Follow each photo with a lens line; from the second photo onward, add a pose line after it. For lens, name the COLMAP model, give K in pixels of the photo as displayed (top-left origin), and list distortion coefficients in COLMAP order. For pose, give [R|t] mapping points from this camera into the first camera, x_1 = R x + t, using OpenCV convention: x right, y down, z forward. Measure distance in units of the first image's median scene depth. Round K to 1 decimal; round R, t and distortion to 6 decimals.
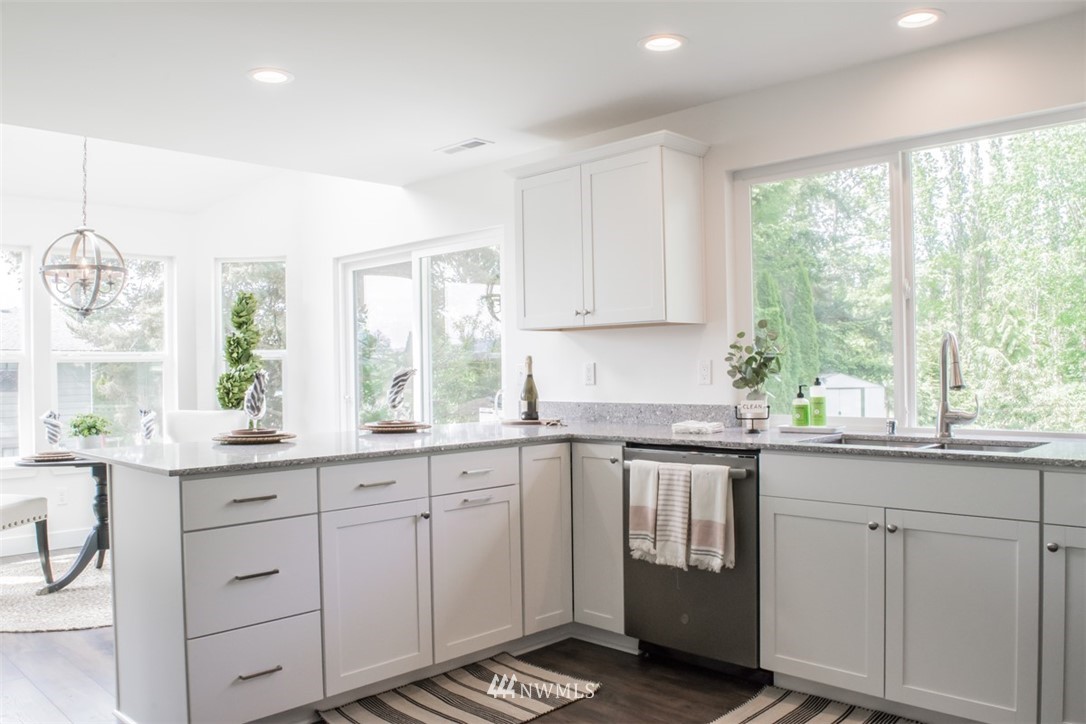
lens RADIAL K [[837.5, 0, 543.0], [0, 837.5, 362.0], [0, 0, 1]] dist [-0.093530, 0.007357]
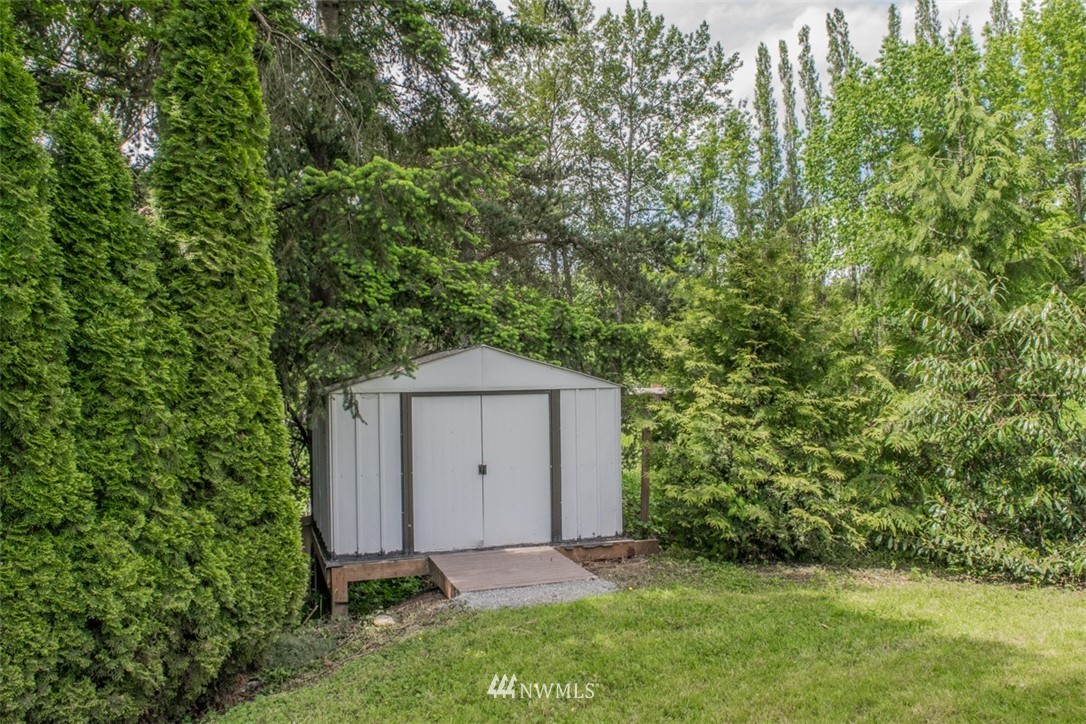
lens RADIAL K [[848.7, 0, 539.3], [0, 848.7, 359.2], [0, 0, 1]] dist [-0.001212, 0.000182]
pose [[0.977785, -0.008174, 0.209449, 1.385660], [0.010483, 0.999896, -0.009913, 0.097600], [-0.209347, 0.011889, 0.977769, 2.982257]]
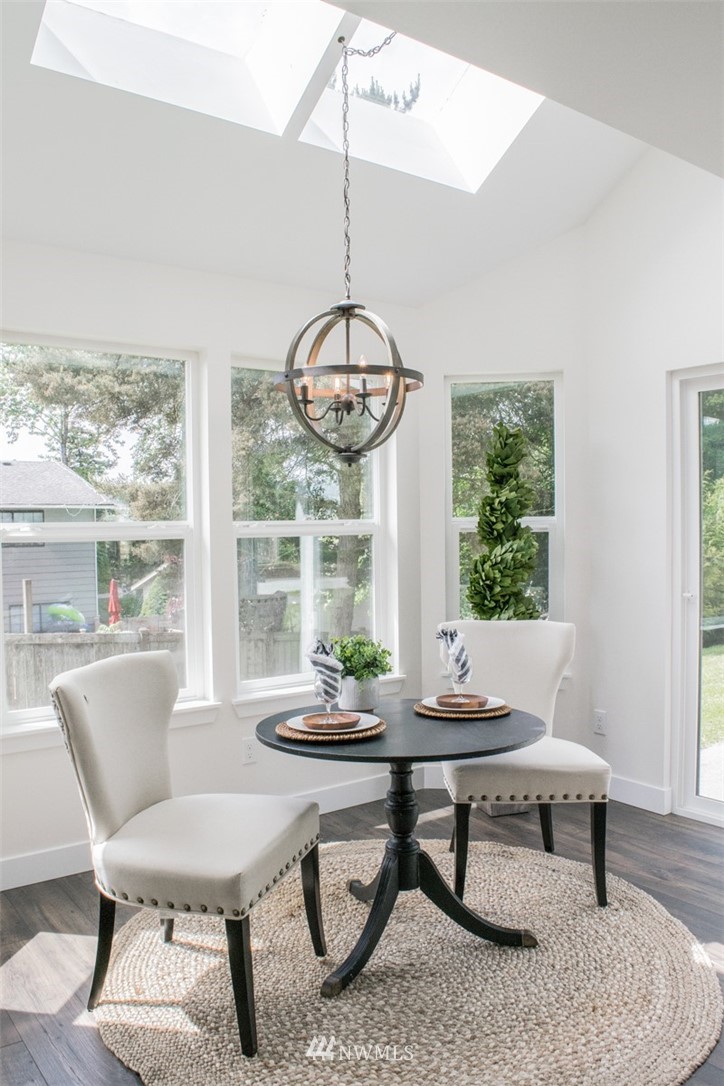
lens RADIAL K [[837.5, 0, 363.3], [0, 837.5, 546.3], [0, 0, 1]] dist [-0.093530, 0.007357]
pose [[0.986891, 0.010808, -0.161026, -0.371761], [-0.004577, 0.999228, 0.039014, -0.017117], [0.161323, -0.037765, 0.986179, 0.350123]]
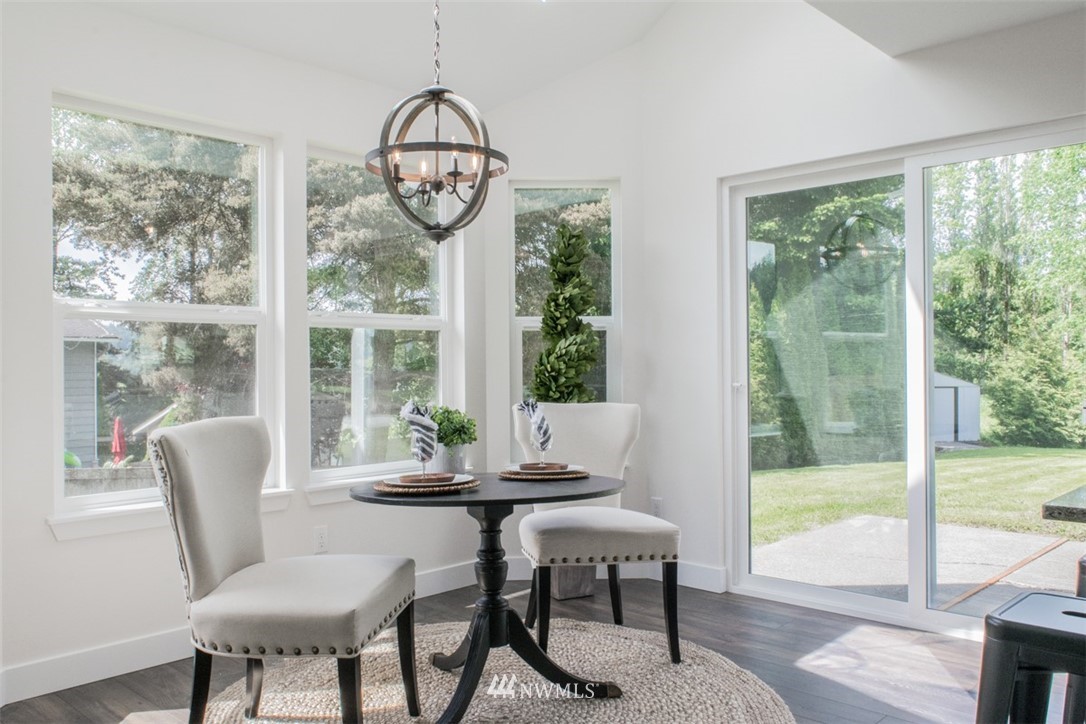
lens RADIAL K [[848.7, 0, 539.3], [0, 848.7, 359.2], [0, 0, 1]] dist [-0.001212, 0.000182]
pose [[0.999796, 0.009939, 0.017561, -0.403178], [-0.009942, 0.999951, 0.000082, 0.022871], [-0.017560, -0.000257, 0.999846, 0.313223]]
